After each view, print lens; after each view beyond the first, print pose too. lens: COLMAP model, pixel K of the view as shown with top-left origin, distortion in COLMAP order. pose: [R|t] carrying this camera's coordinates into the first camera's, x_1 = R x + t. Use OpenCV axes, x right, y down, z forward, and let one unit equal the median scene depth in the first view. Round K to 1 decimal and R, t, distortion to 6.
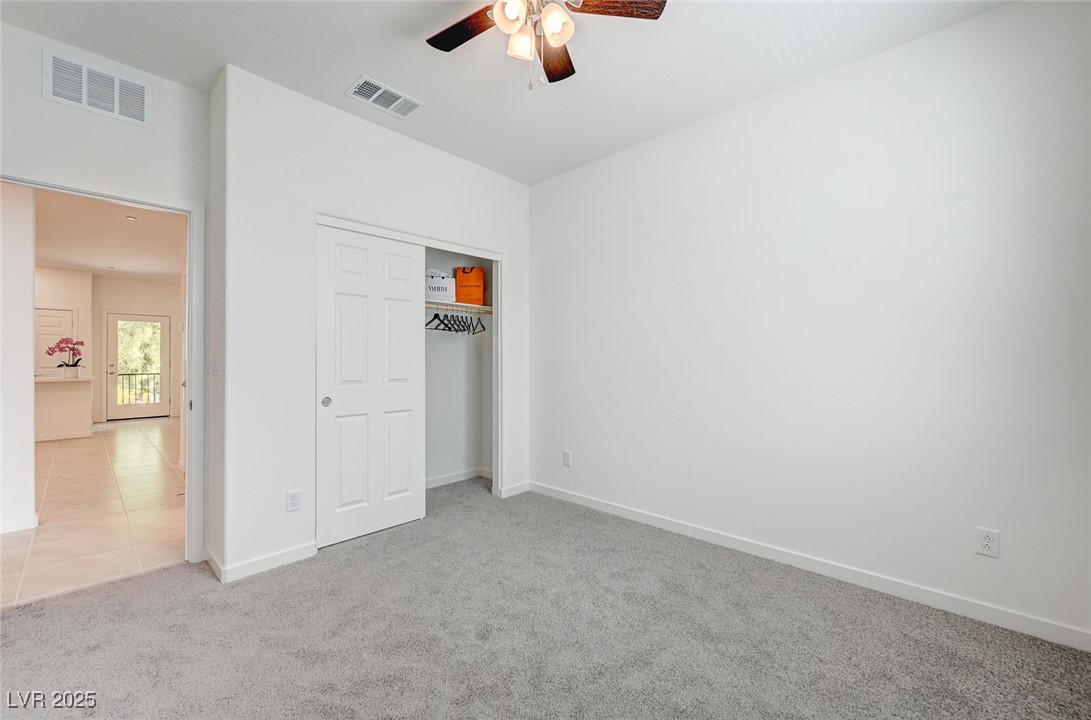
lens RADIAL K [[442.2, 0, 547.0], [0, 442.2, 360.7], [0, 0, 1]] dist [-0.001935, 0.000780]
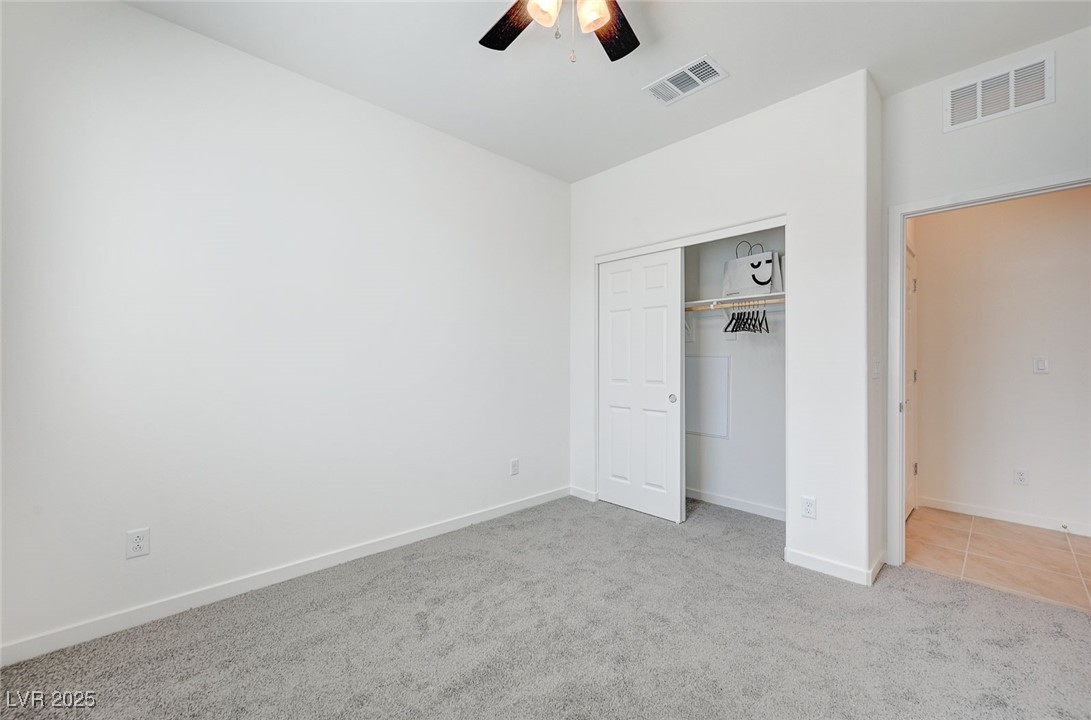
lens RADIAL K [[442.2, 0, 548.8], [0, 442.2, 365.7], [0, 0, 1]] dist [-0.001935, 0.000780]
pose [[-0.058523, 0.012071, -0.998213, 0.716934], [-0.010268, 0.999867, 0.012693, -0.006060], [0.998233, 0.010992, -0.058391, 0.763590]]
